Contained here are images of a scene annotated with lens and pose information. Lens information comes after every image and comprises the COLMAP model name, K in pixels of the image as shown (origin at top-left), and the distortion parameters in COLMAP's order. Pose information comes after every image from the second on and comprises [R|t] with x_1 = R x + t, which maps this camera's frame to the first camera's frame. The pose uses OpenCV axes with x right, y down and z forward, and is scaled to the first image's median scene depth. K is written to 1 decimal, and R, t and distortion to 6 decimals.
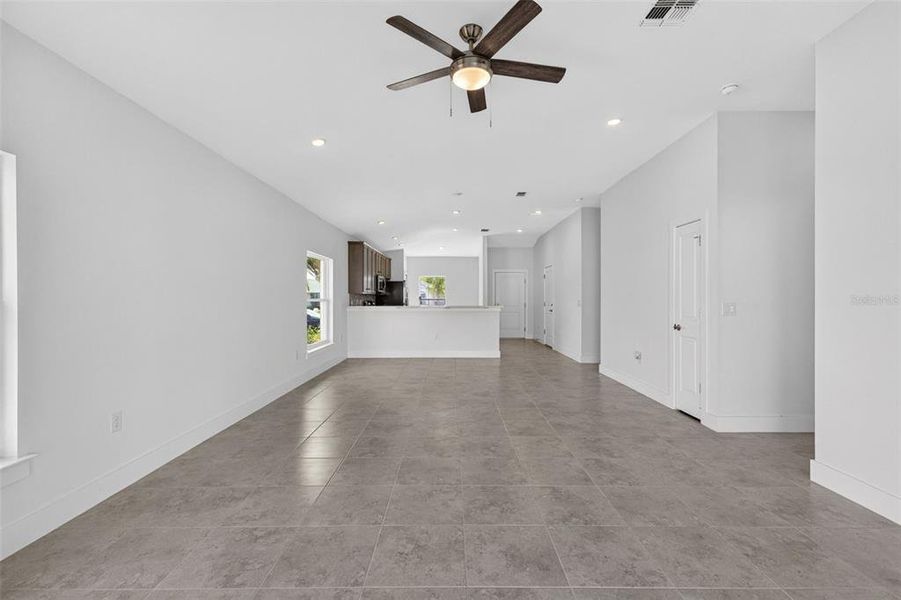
lens RADIAL K [[391.4, 0, 453.8], [0, 391.4, 295.2], [0, 0, 1]] dist [0.008821, 0.000016]
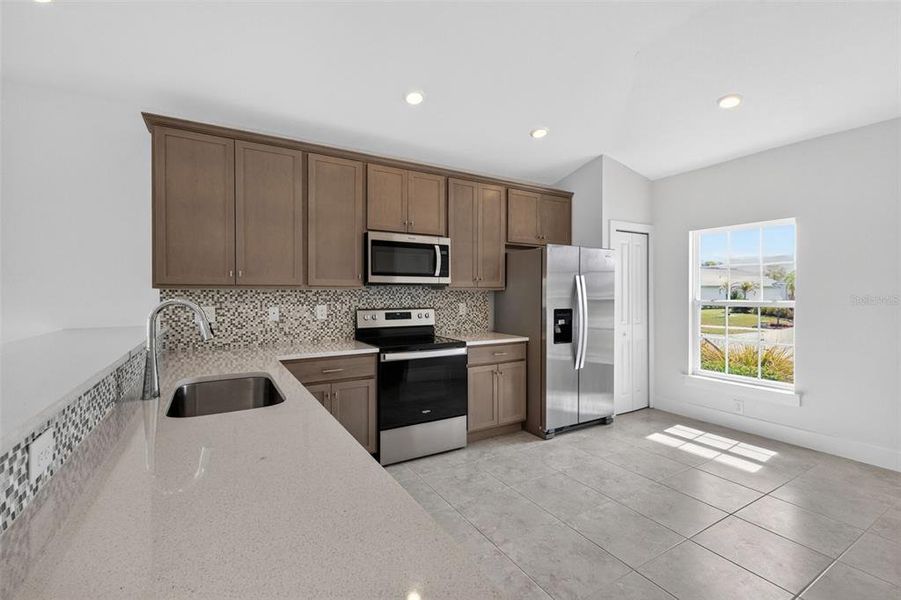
lens RADIAL K [[391.4, 0, 453.8], [0, 391.4, 295.2], [0, 0, 1]] dist [0.008821, 0.000016]
pose [[0.508805, 0.006347, -0.860858, 0.180292], [-0.005842, 0.999975, 0.003920, 0.003393], [0.860862, 0.003034, 0.508830, 1.320485]]
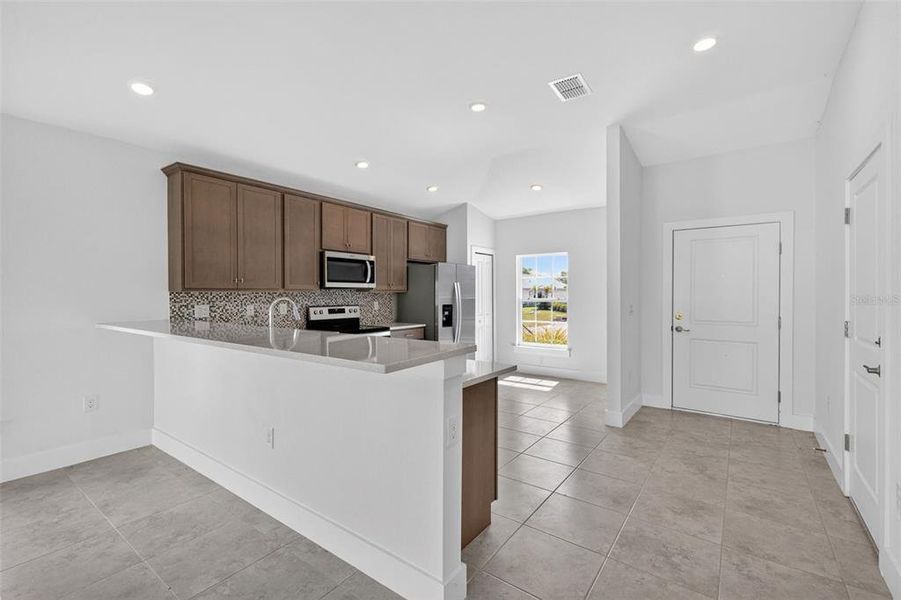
lens RADIAL K [[391.4, 0, 453.8], [0, 391.4, 295.2], [0, 0, 1]] dist [0.008821, 0.000016]
pose [[0.804726, 0.004994, -0.593625, 0.294630], [-0.005335, 0.999985, 0.001181, 0.002433], [0.593622, 0.002216, 0.804741, 1.067283]]
